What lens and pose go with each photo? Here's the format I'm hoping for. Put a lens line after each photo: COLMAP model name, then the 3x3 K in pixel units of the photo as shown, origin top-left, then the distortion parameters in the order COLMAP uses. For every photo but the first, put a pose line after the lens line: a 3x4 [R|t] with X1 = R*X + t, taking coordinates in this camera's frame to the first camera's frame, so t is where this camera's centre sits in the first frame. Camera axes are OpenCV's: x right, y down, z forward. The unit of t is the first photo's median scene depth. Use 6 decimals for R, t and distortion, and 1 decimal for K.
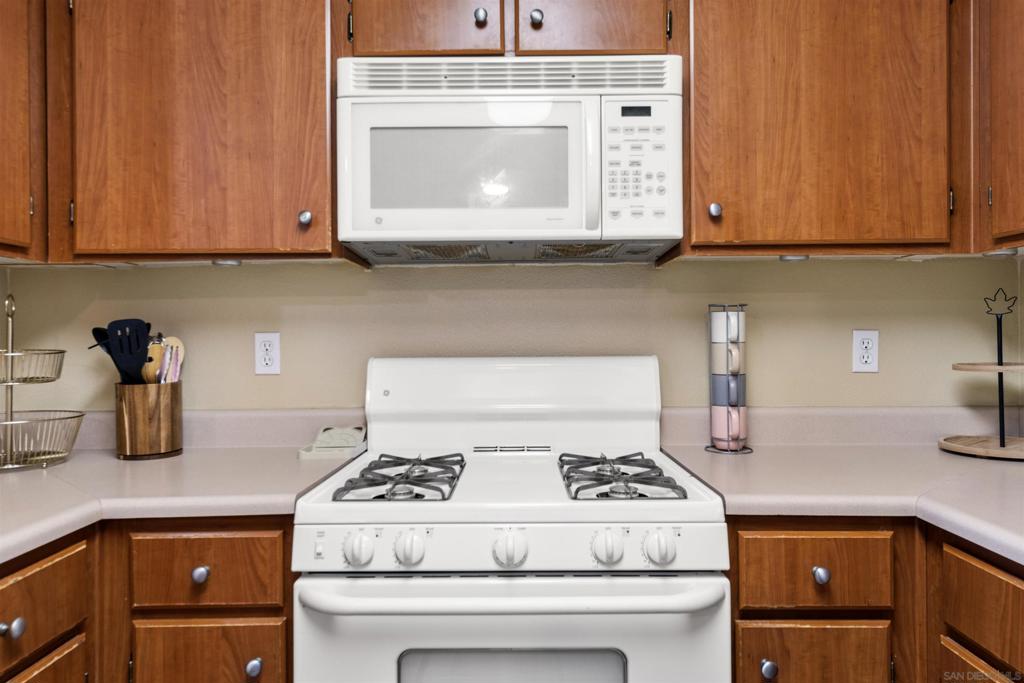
lens RADIAL K [[705.3, 0, 514.8], [0, 705.3, 330.3], [0, 0, 1]] dist [0.004871, 0.002670]
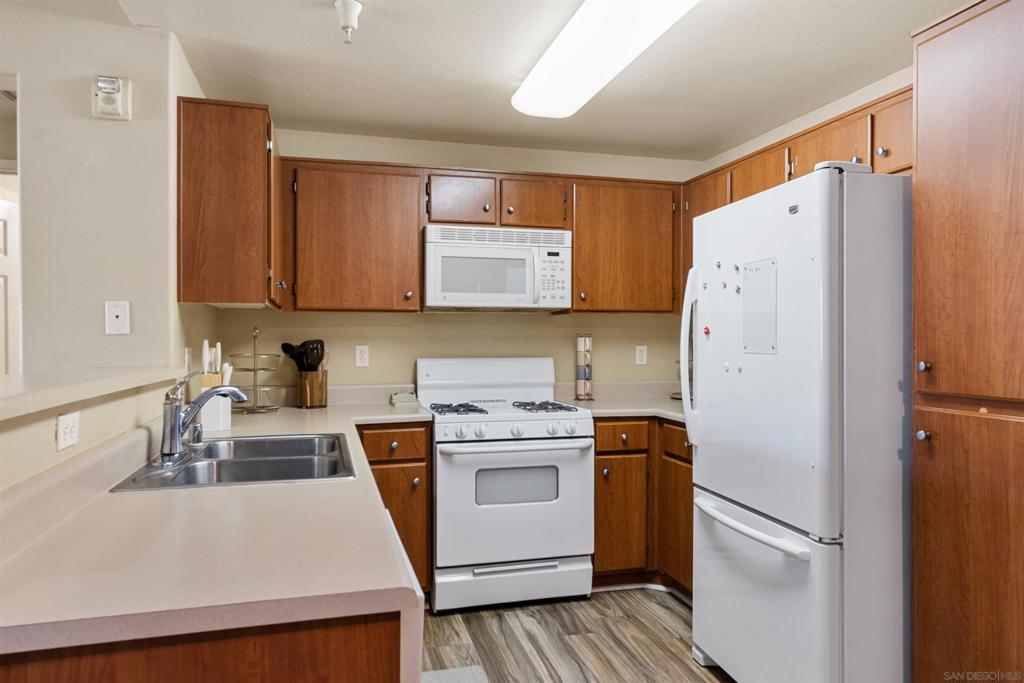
lens RADIAL K [[705.3, 0, 514.8], [0, 705.3, 330.3], [0, 0, 1]] dist [0.004871, 0.002670]
pose [[0.962219, 0.010729, 0.272065, -0.574601], [-0.011096, 0.999938, -0.000190, -0.051531], [-0.272050, -0.002836, 0.962279, -1.203336]]
